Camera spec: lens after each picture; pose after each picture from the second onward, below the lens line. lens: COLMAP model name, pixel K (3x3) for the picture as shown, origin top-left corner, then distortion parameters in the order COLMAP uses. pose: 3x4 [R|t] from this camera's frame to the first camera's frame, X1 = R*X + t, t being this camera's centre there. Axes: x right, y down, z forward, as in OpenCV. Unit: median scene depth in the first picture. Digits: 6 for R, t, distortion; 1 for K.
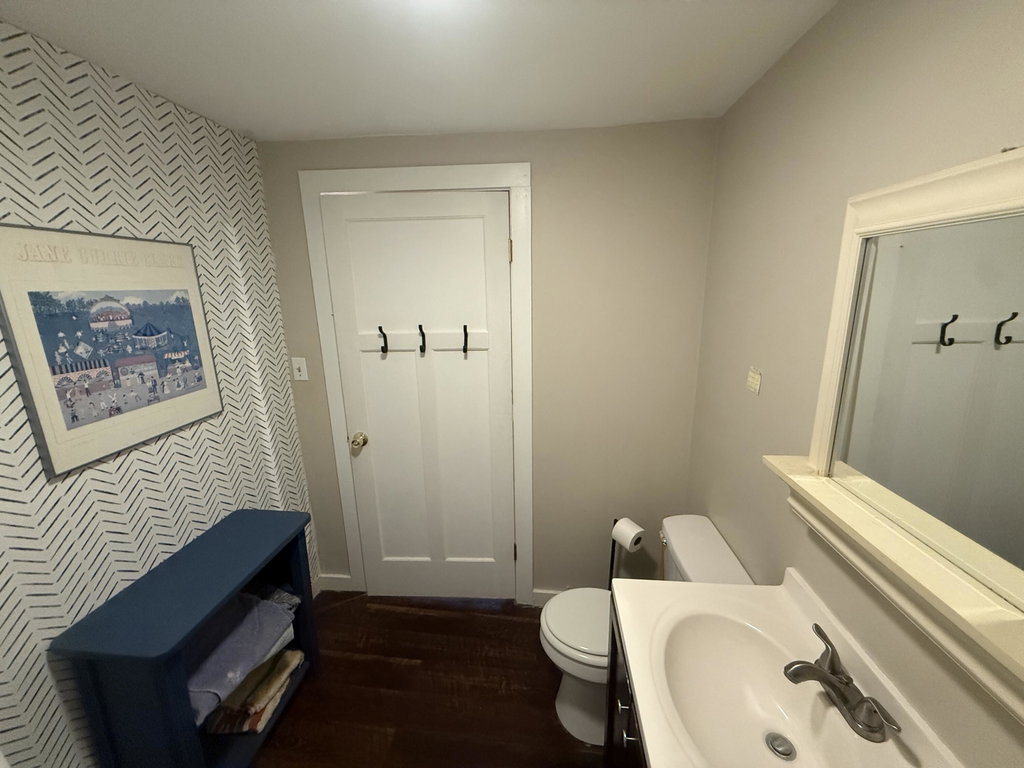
lens RADIAL K [[405.9, 0, 509.2], [0, 405.9, 385.6], [0, 0, 1]] dist [-0.000820, 0.000506]
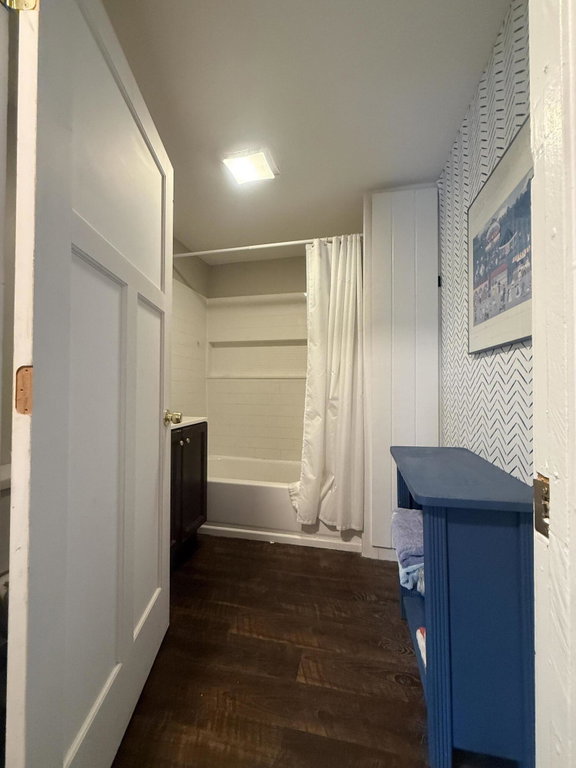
lens RADIAL K [[304.4, 0, 290.0], [0, 304.4, 380.2], [0, 0, 1]] dist [-0.000820, 0.000506]
pose [[-0.991926, 0.015764, 0.125831, -0.435457], [0.043691, 0.973977, 0.222397, 0.016955], [-0.119051, 0.226099, -0.966802, 1.823416]]
